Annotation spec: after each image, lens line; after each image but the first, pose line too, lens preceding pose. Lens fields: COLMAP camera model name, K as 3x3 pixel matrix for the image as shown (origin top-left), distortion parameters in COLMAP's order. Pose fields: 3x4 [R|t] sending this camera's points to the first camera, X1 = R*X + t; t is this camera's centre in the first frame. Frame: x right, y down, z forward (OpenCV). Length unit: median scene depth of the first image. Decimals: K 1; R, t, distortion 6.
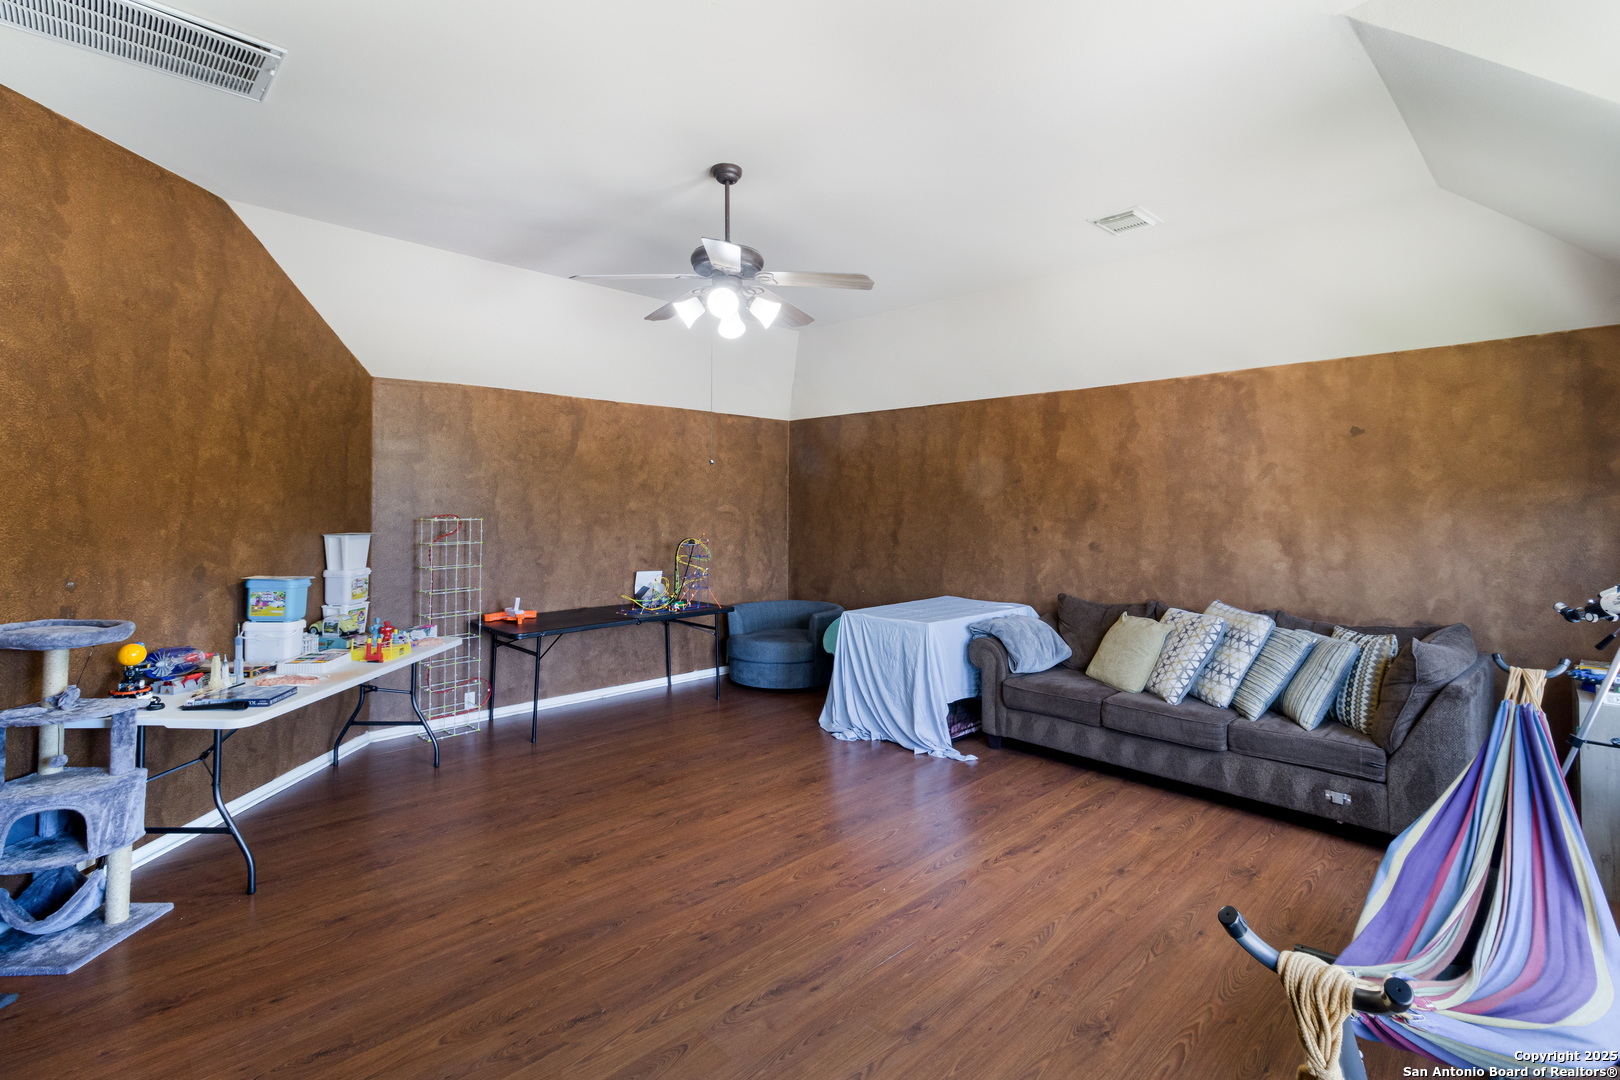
lens RADIAL K [[738.3, 0, 812.0], [0, 738.3, 501.6], [0, 0, 1]] dist [0.004205, 0.000346]
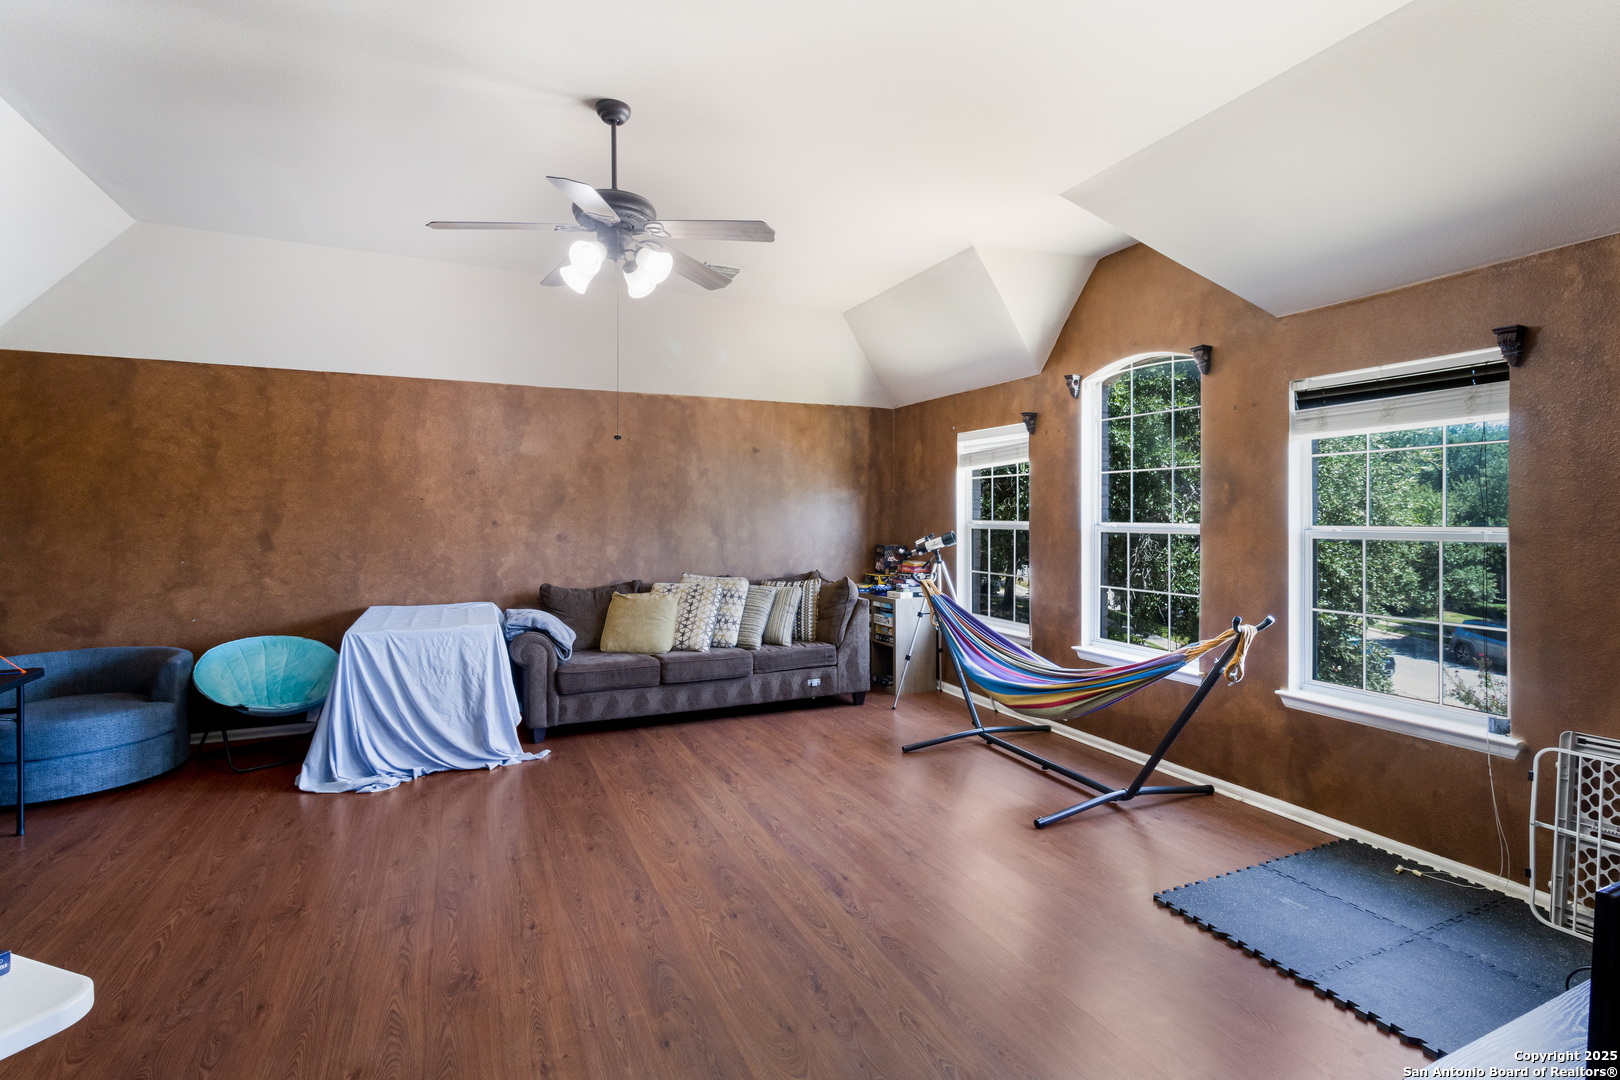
lens RADIAL K [[783.0, 0, 813.0], [0, 783.0, 515.0], [0, 0, 1]] dist [-0.003329, -0.000571]
pose [[0.354868, -0.004721, 0.934905, -0.637457], [-0.005680, 0.999958, 0.007206, 0.021120], [-0.934899, -0.007868, 0.354826, 0.304735]]
